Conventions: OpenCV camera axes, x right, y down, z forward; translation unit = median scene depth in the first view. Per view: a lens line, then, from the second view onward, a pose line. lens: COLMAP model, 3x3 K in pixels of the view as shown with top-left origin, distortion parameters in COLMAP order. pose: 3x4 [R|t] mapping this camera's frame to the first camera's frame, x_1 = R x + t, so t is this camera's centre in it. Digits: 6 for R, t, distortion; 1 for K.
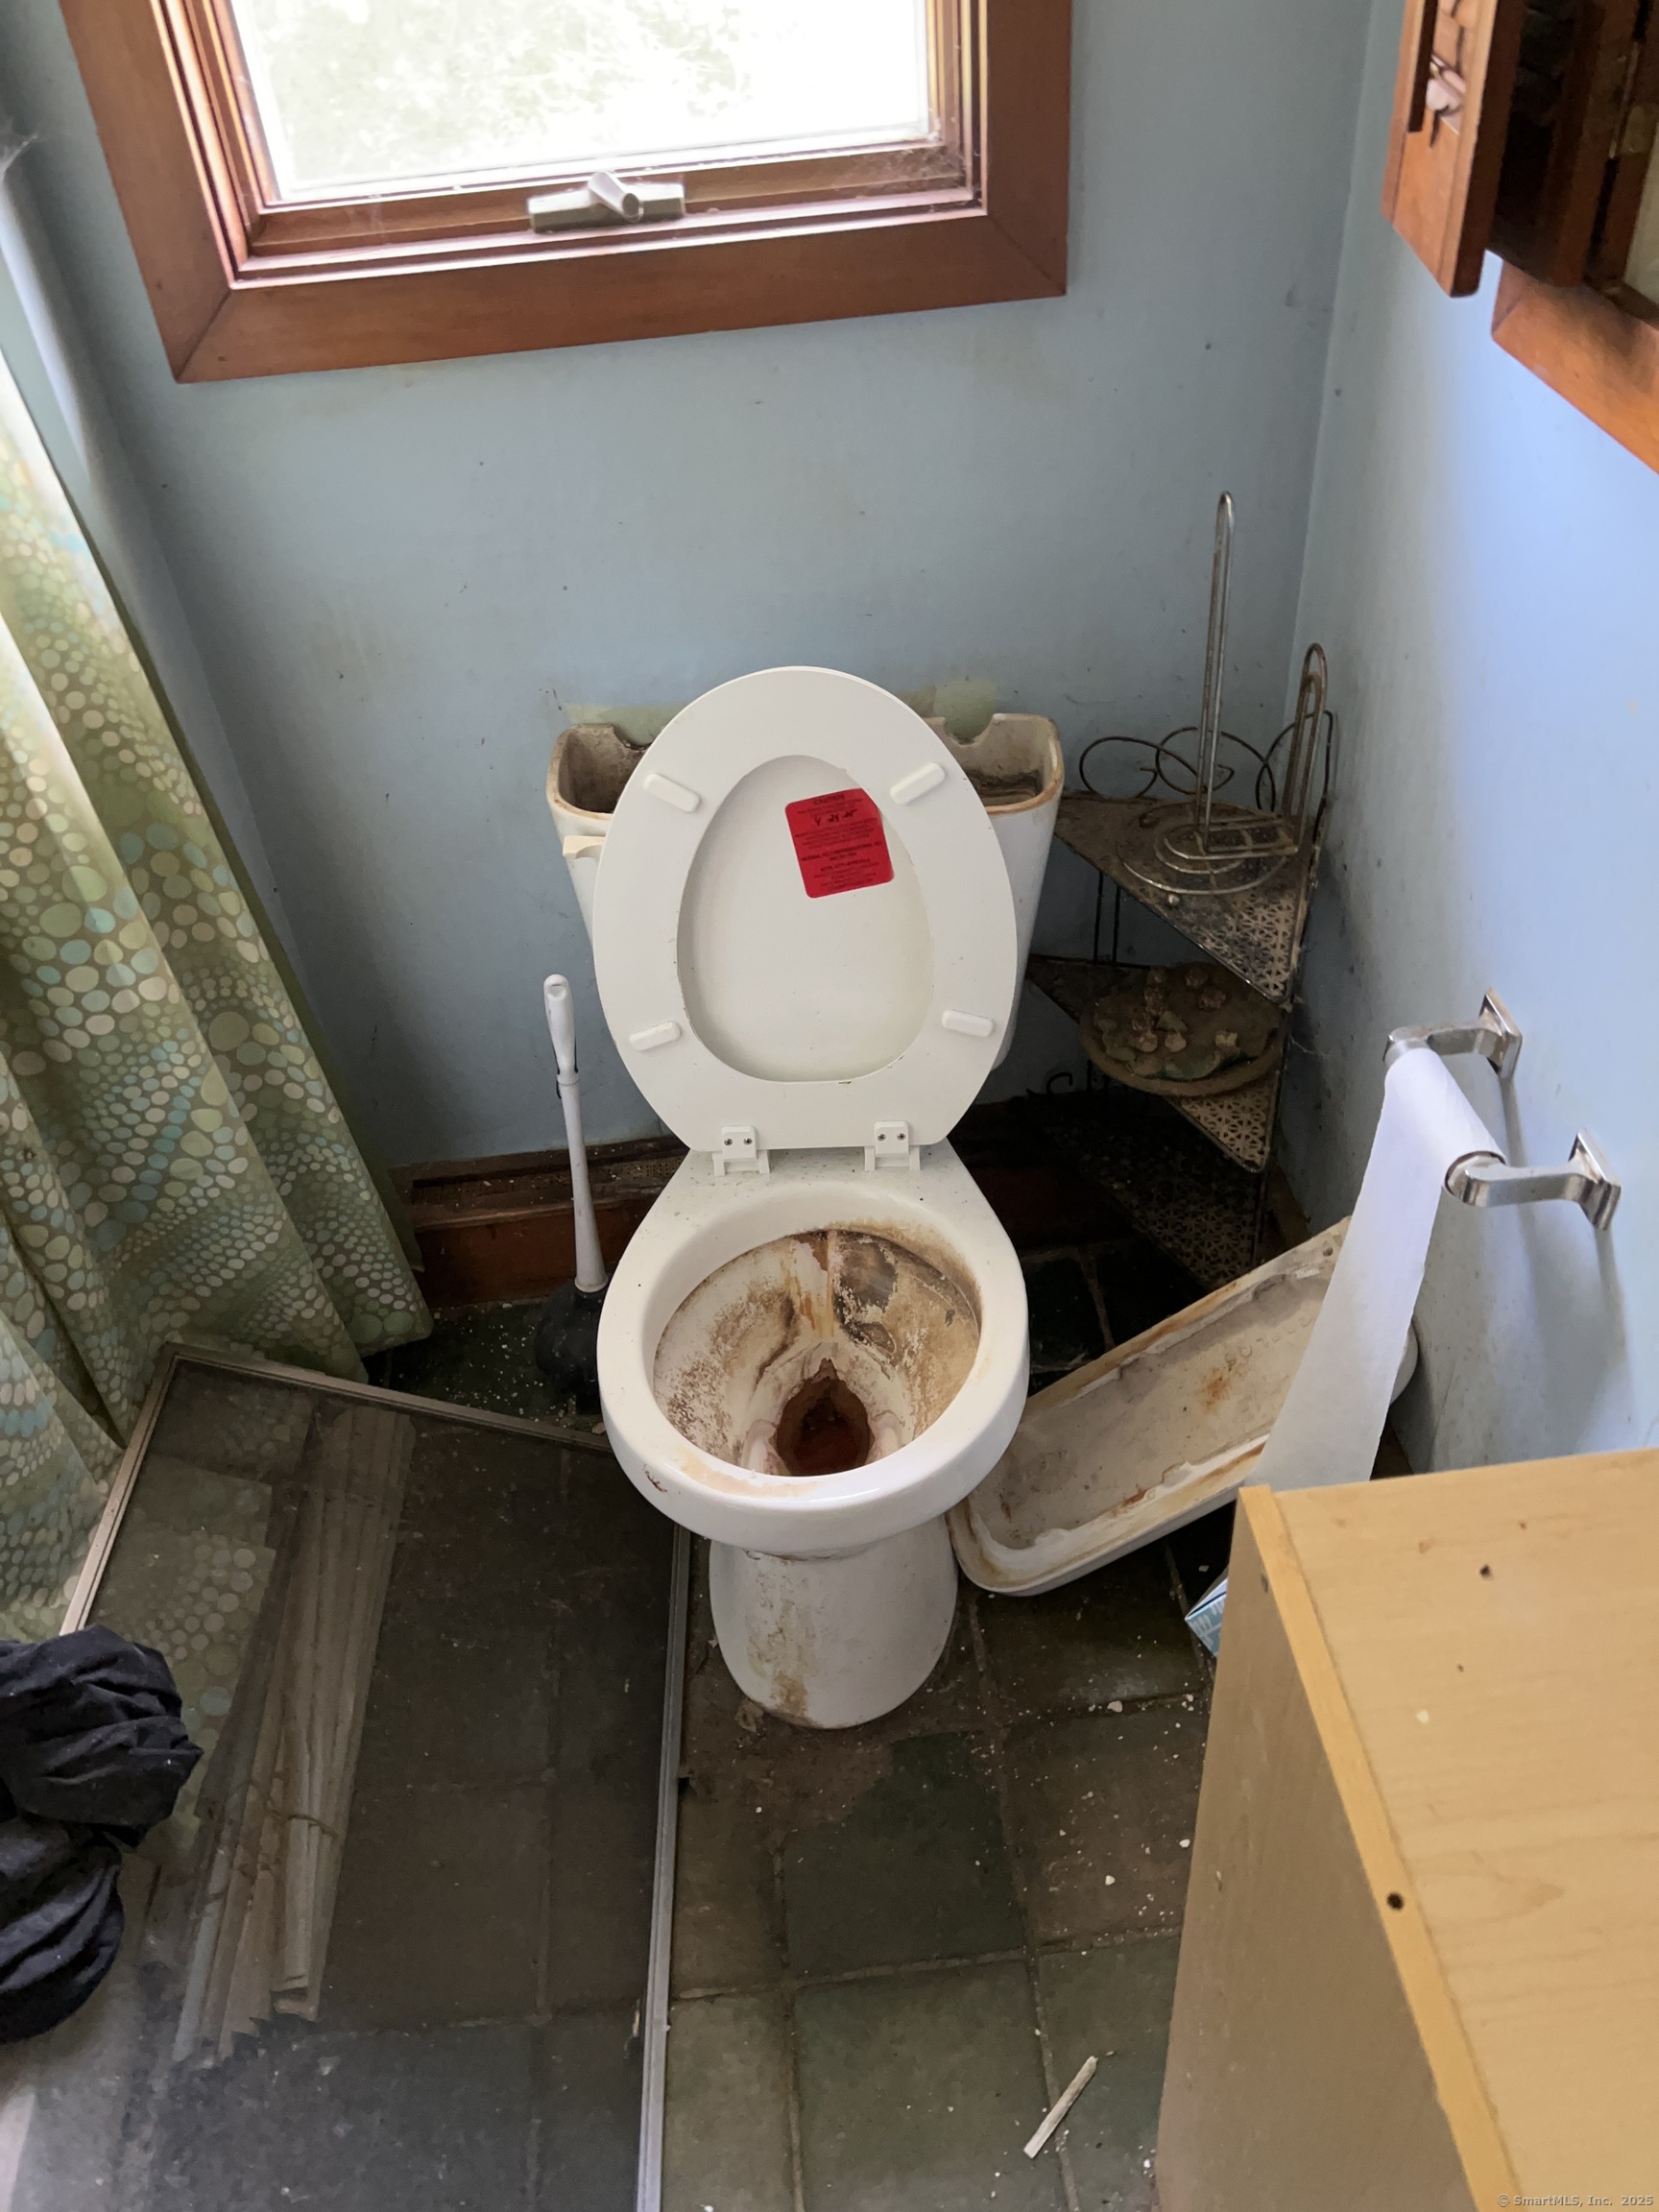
lens RADIAL K [[1654.4, 0, 837.9], [0, 1654.4, 1070.7], [0, 0, 1]] dist [0.054497, -0.063244]
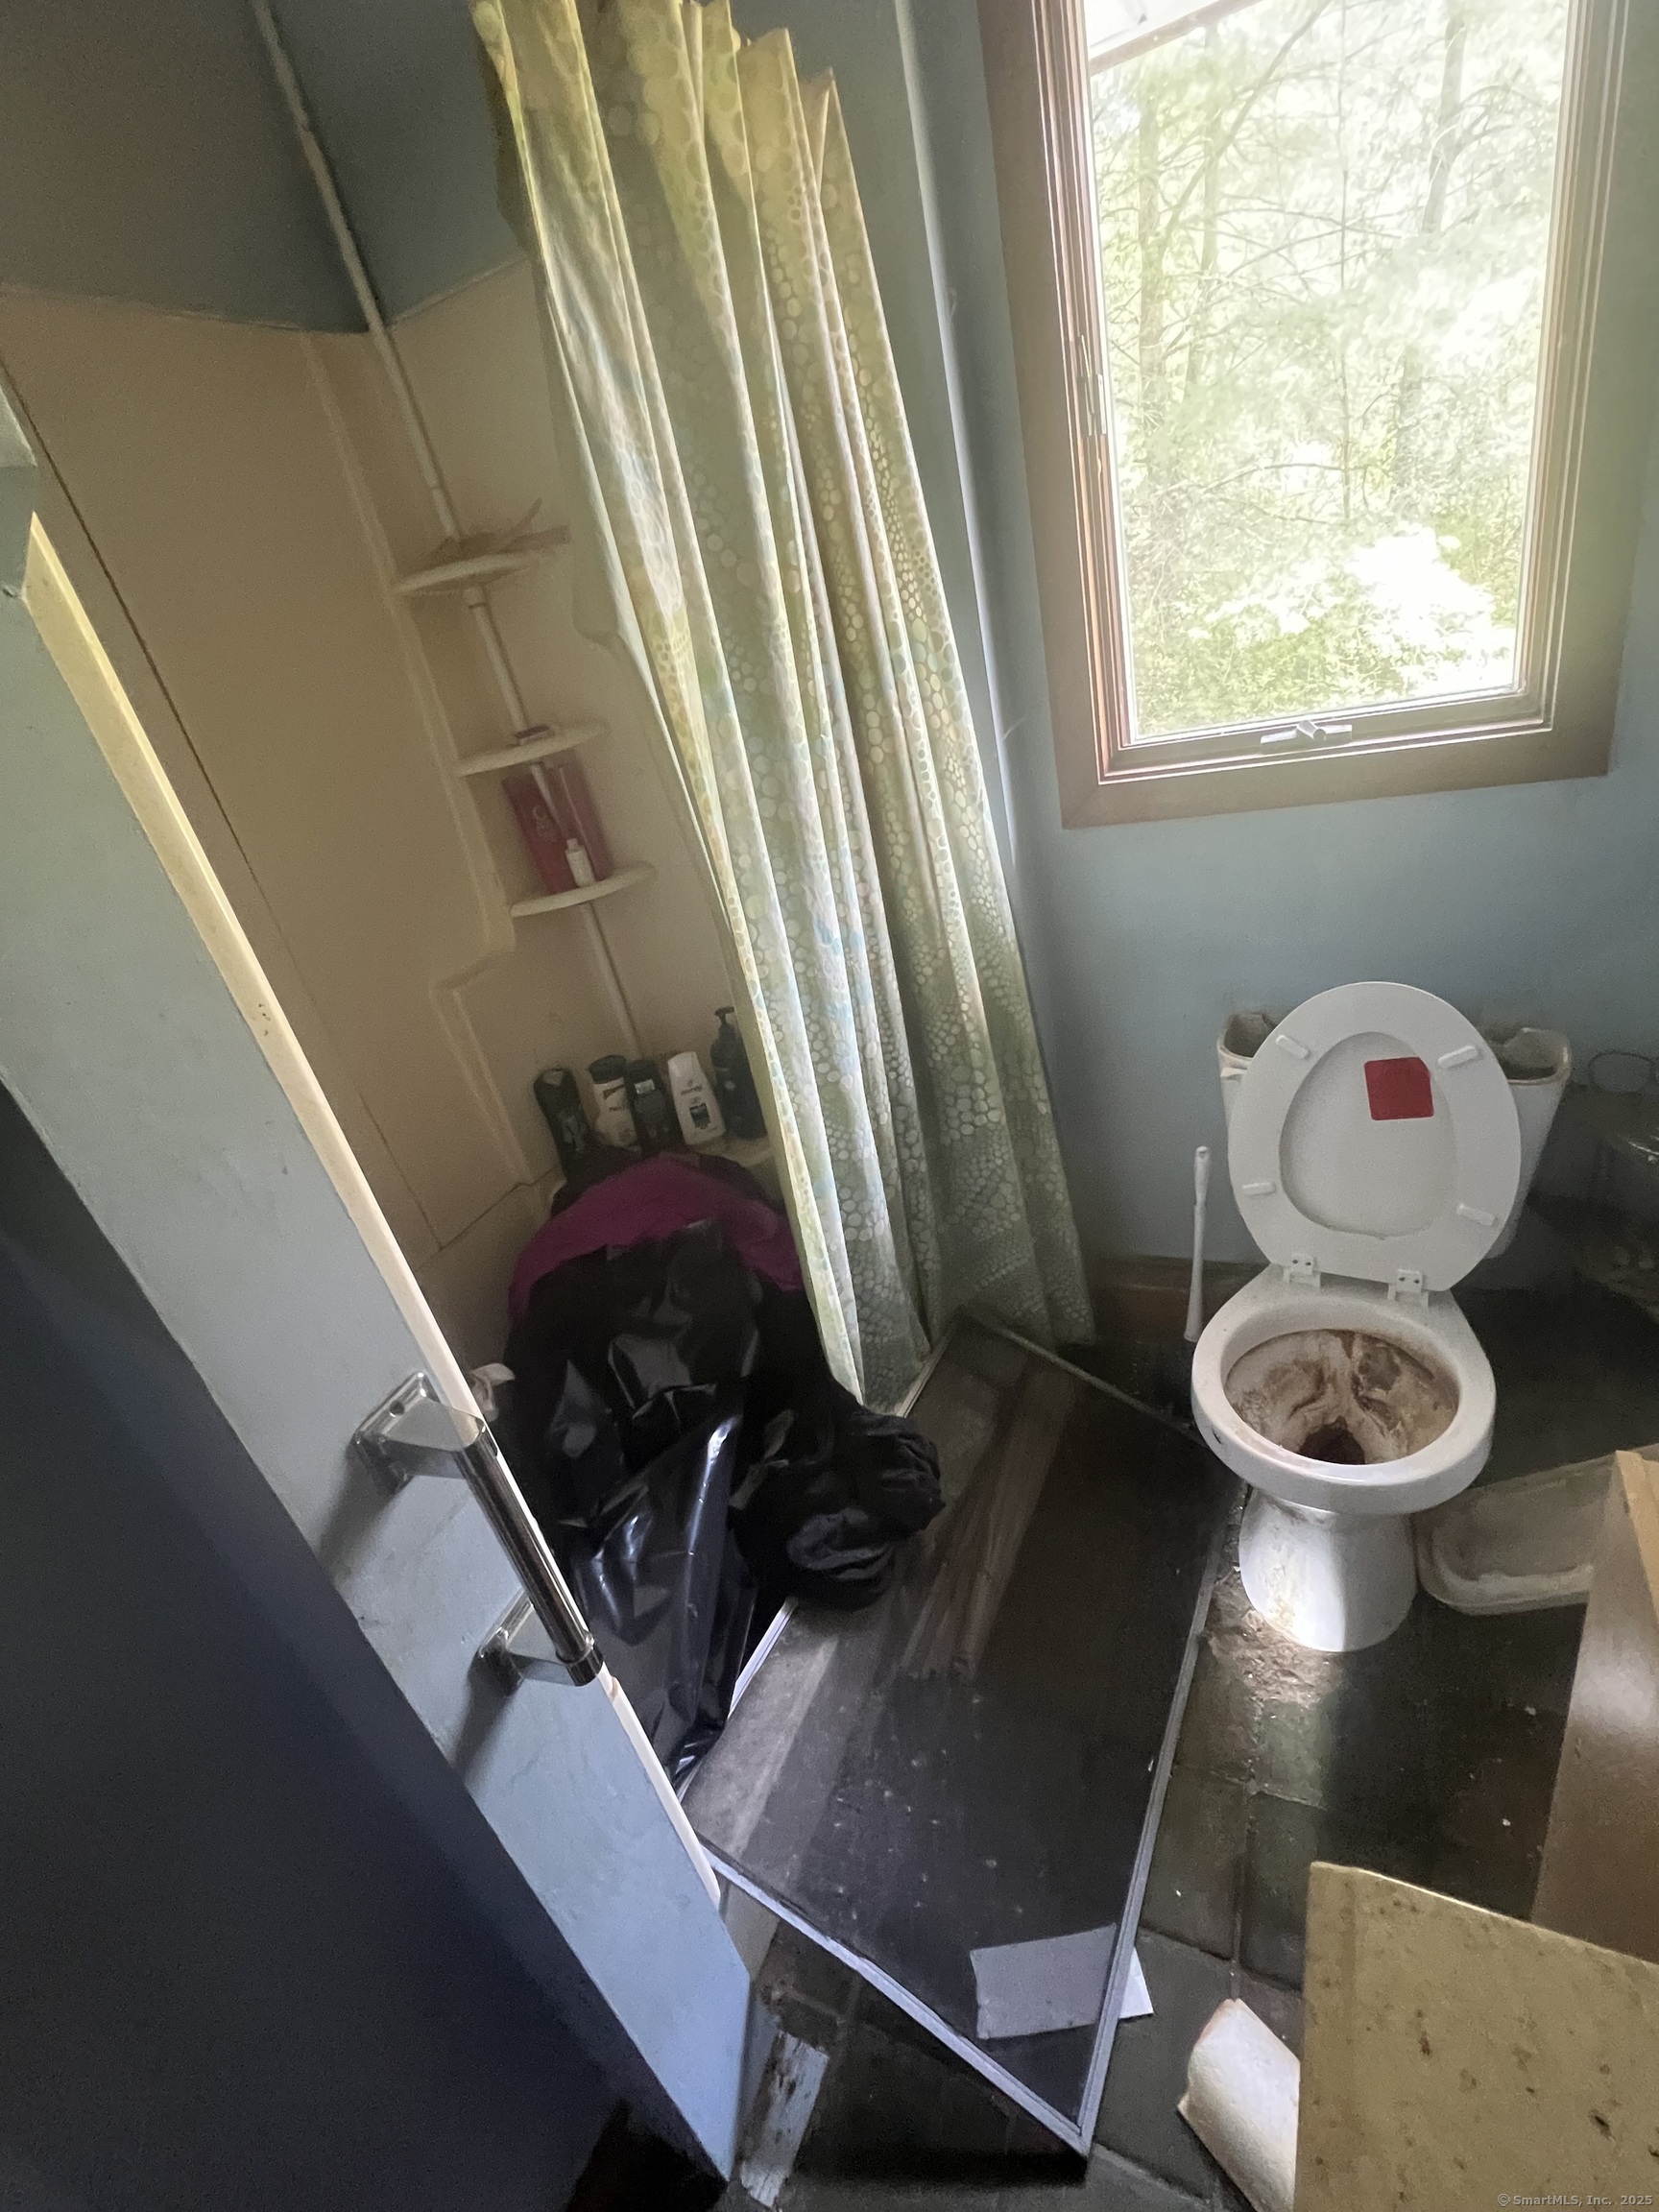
lens RADIAL K [[984.2, 0, 836.6], [0, 984.2, 1090.8], [0, 0, 1]] dist [-0.003602, -0.000409]
pose [[0.853262, 0.126633, -0.505874, 0.018375], [-0.207618, 0.972364, -0.106785, 0.080178], [0.478371, 0.196144, 0.855972, -0.096169]]
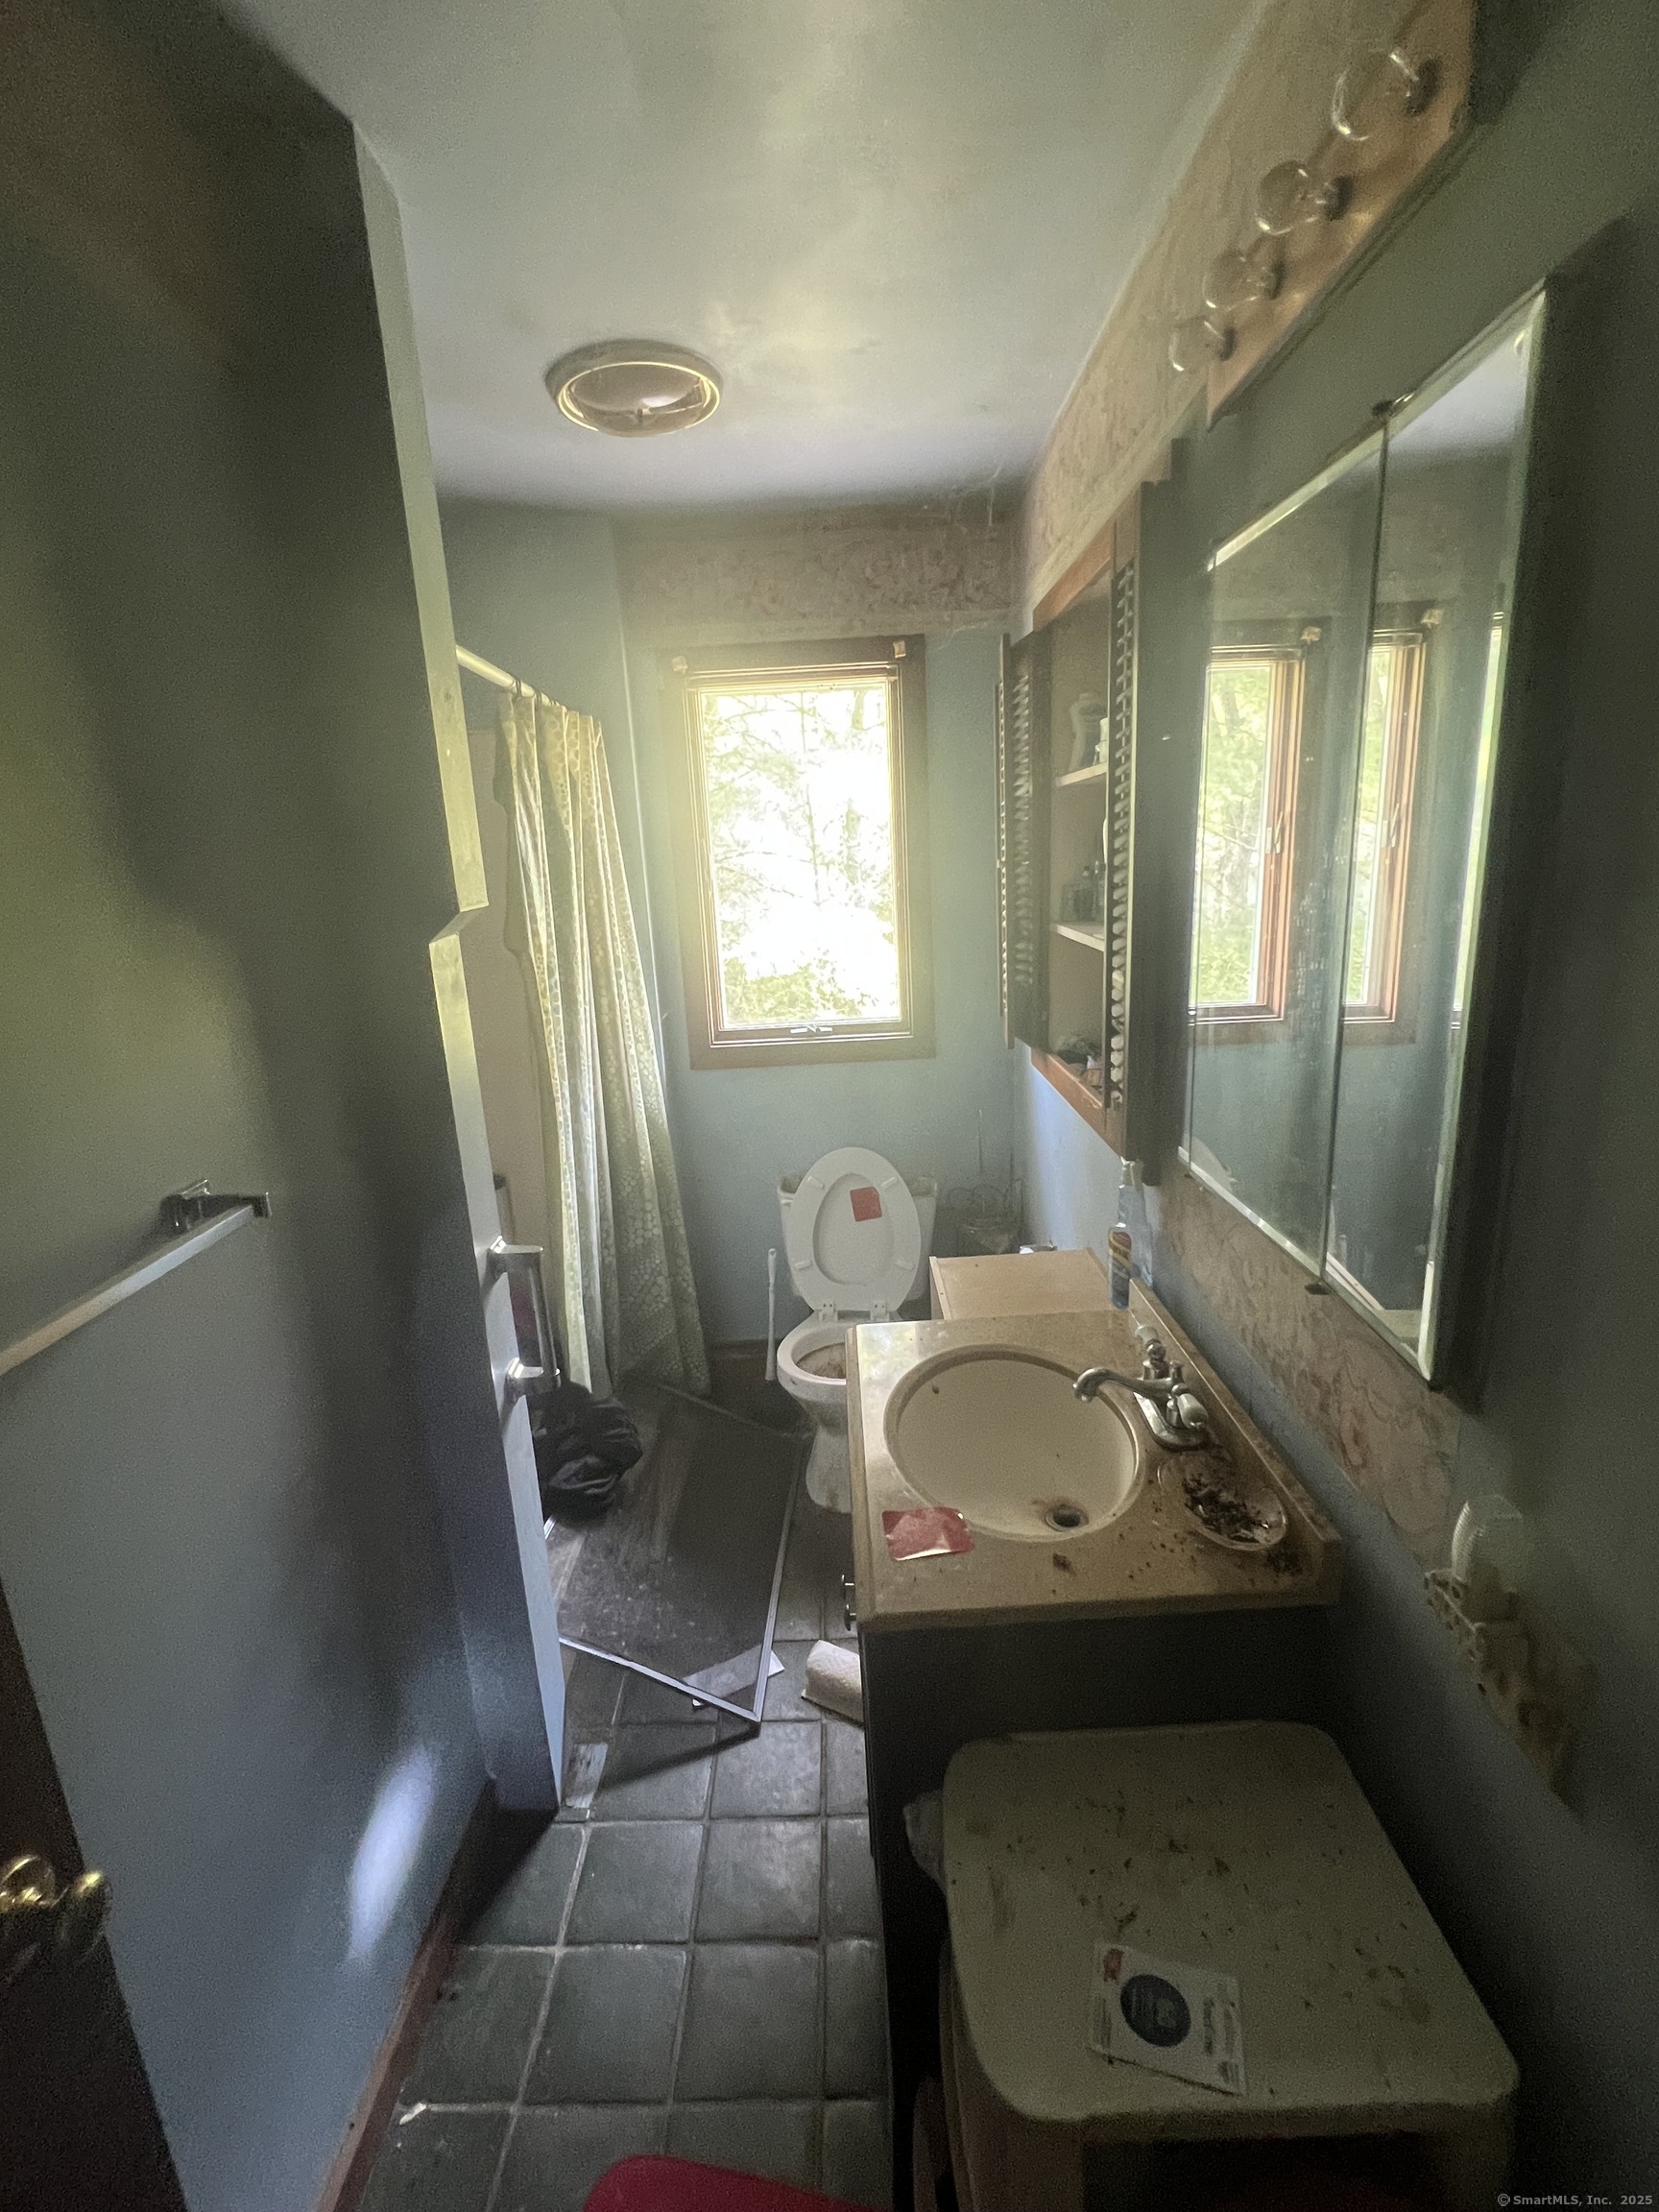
lens RADIAL K [[984.2, 0, 820.7], [0, 984.2, 1092.9], [0, 0, 1]] dist [-0.003602, -0.000409]
pose [[0.994549, 0.034195, -0.098503, 0.091944], [-0.074880, 0.891641, -0.446507, 0.512627], [0.072561, 0.451450, 0.889341, -0.779243]]
